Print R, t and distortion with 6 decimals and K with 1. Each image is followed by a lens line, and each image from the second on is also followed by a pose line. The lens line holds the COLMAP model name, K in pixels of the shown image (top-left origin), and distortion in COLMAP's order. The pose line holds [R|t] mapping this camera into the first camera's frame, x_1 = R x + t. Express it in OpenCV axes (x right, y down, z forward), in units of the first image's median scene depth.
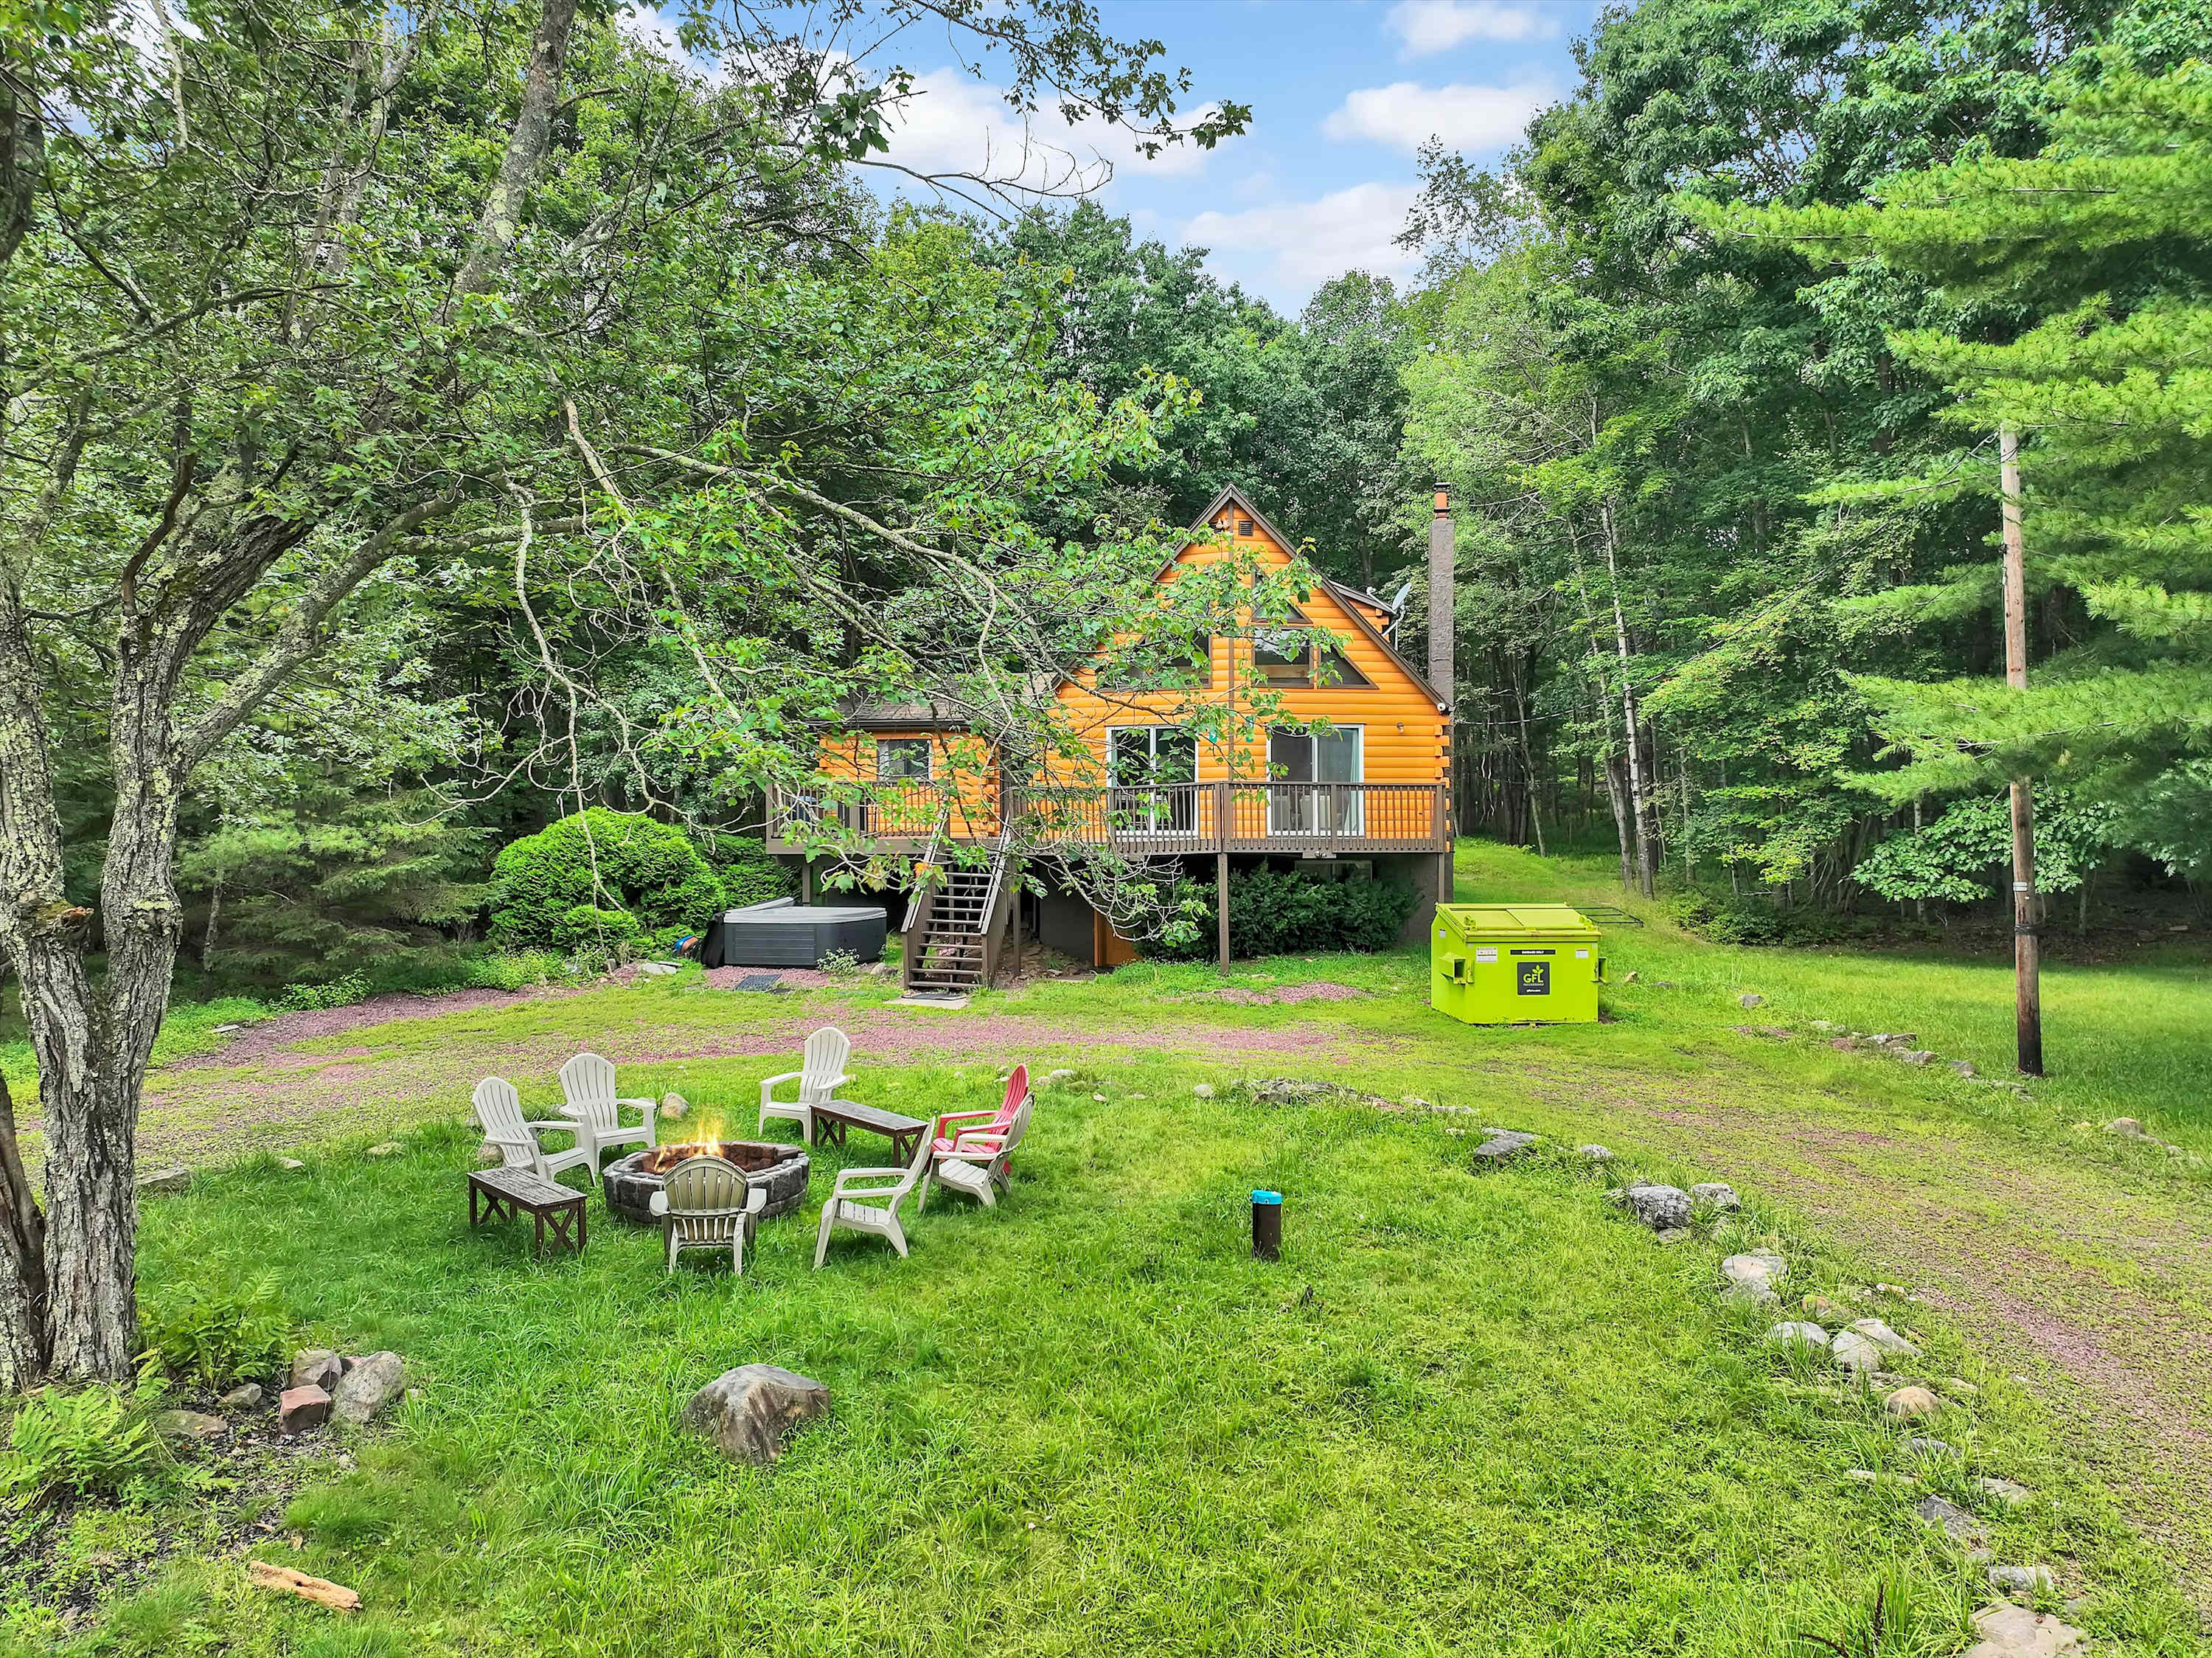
lens RADIAL K [[1522.2, 0, 1101.2], [0, 1522.2, 894.1], [0, 0, 1]] dist [0.008401, 0.003433]
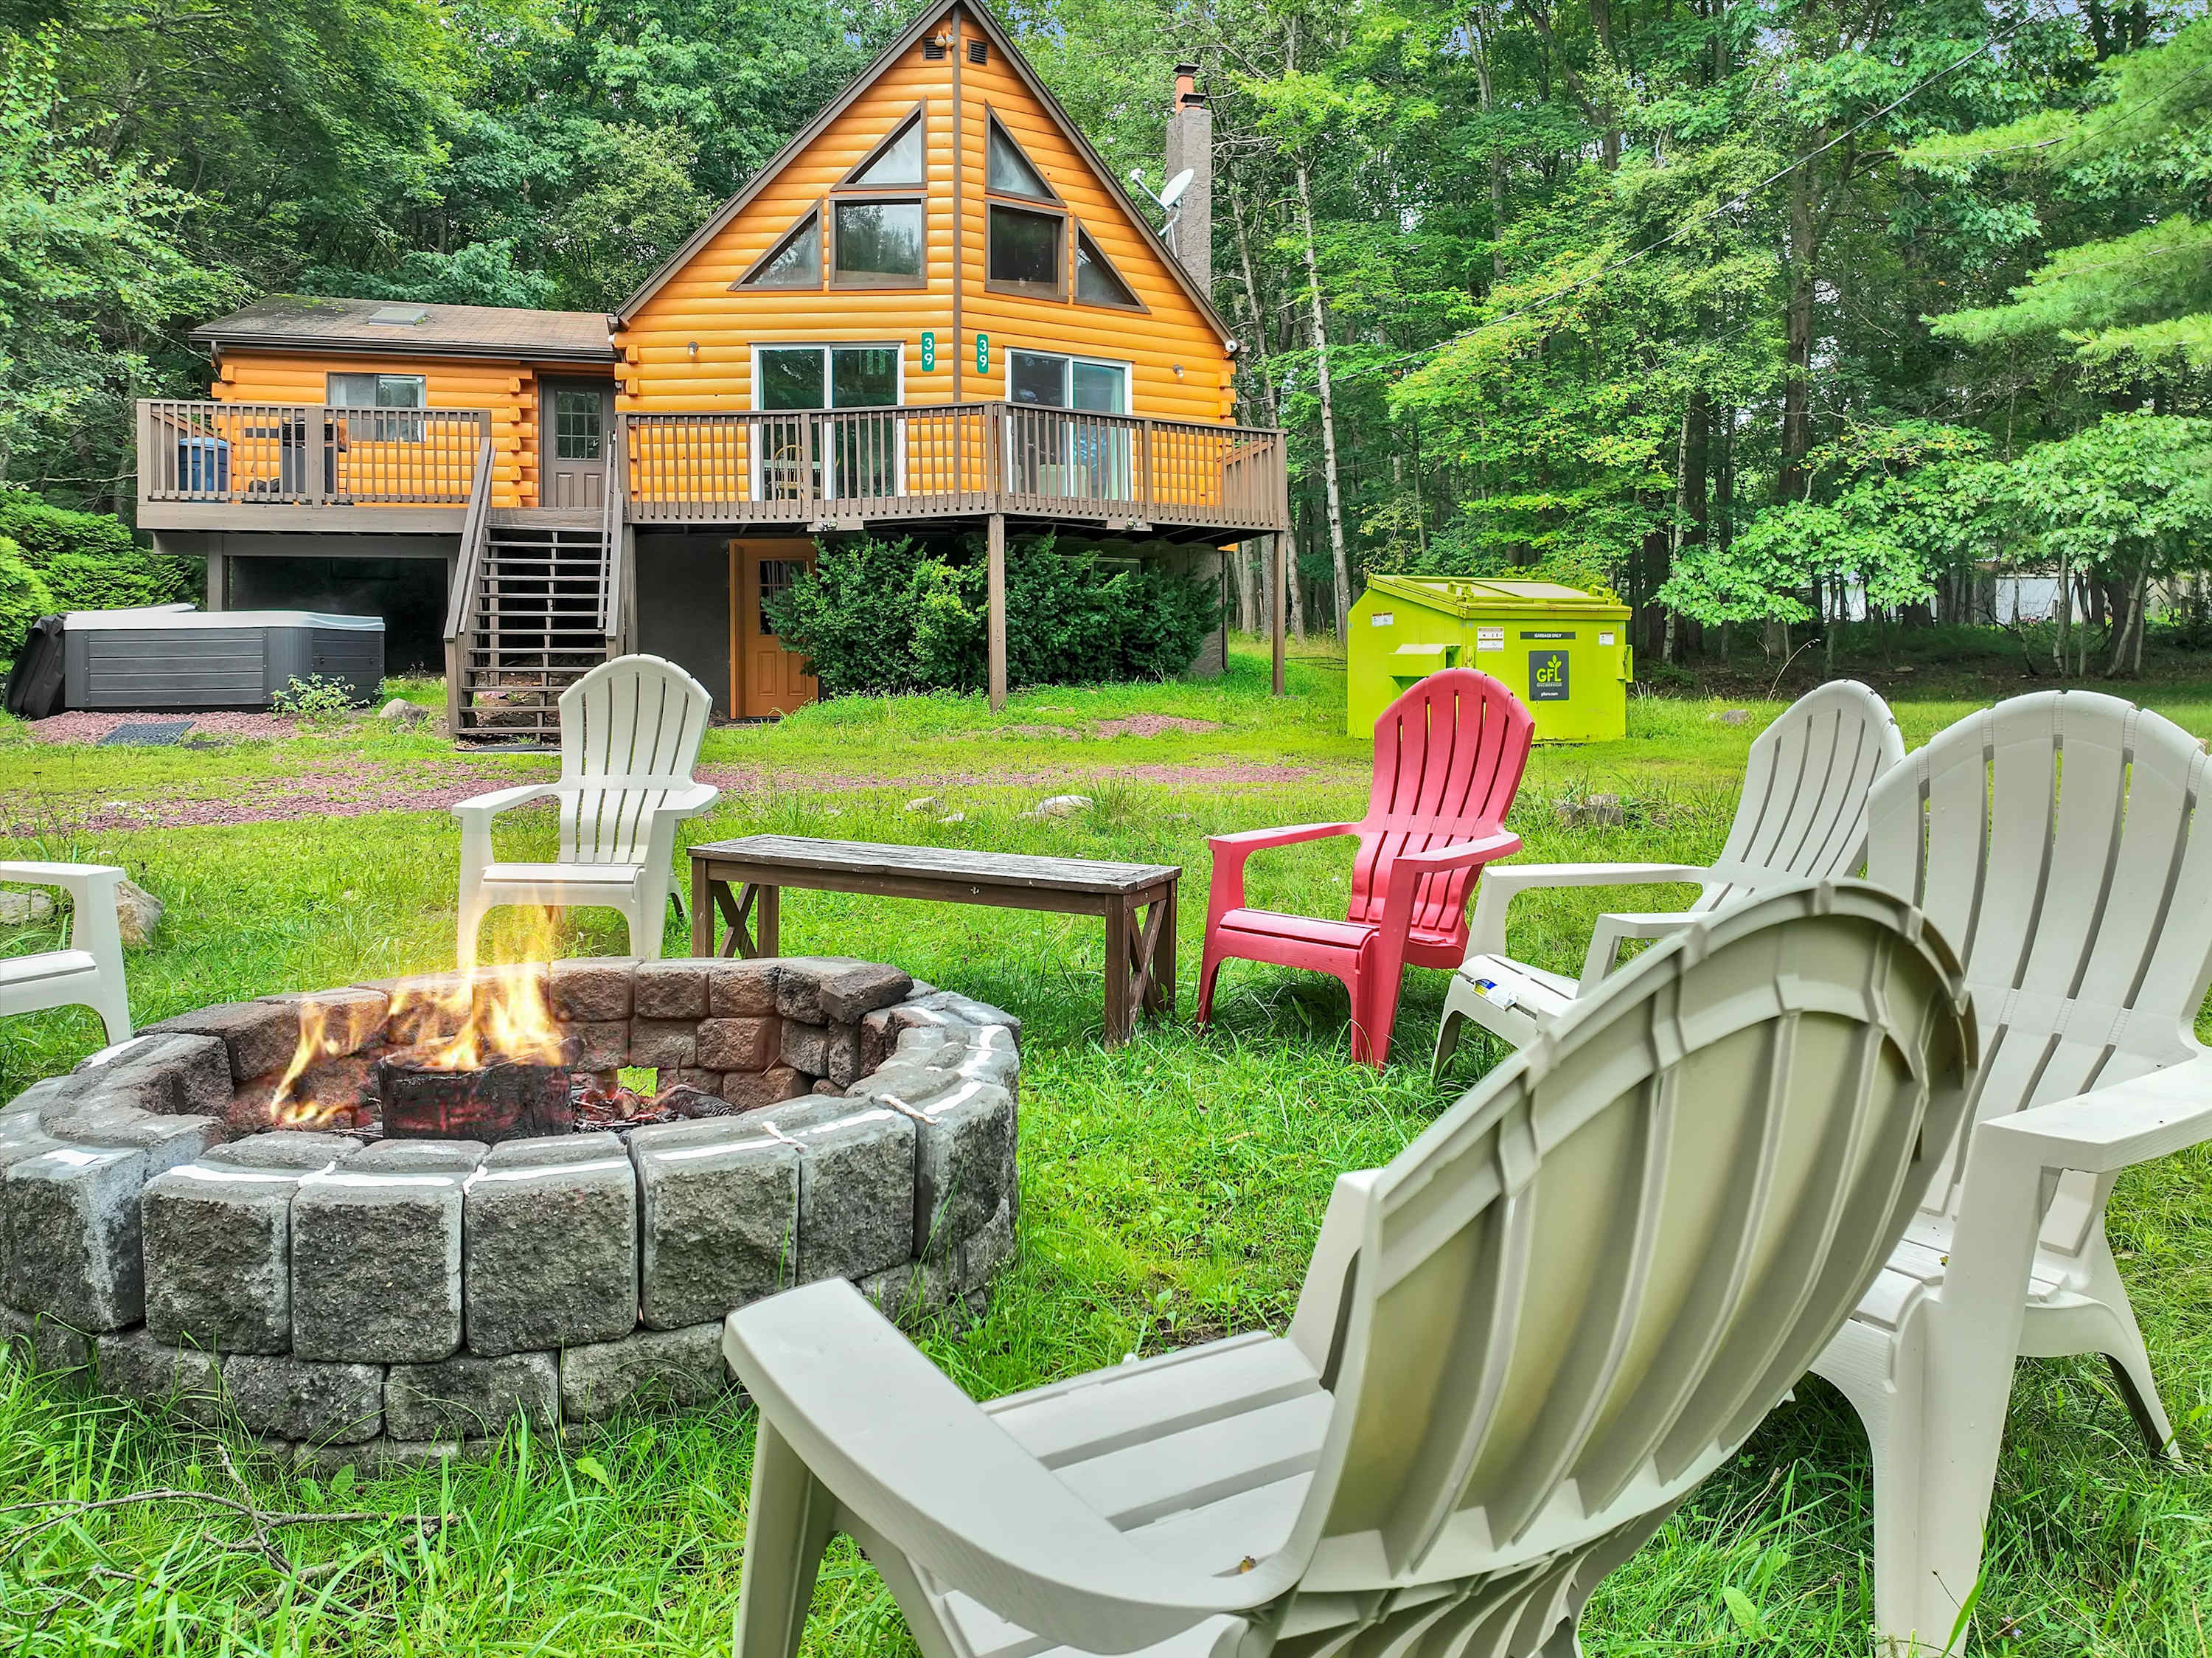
lens RADIAL K [[1620.0, 0, 1108.3], [0, 1620.0, 658.4], [0, 0, 1]] dist [0.002185, 0.011168]
pose [[0.925413, 0.000642, 0.378960, -0.120413], [0.018144, 0.998777, -0.045999, 0.058625], [-0.378526, 0.049444, 0.924269, 0.324677]]
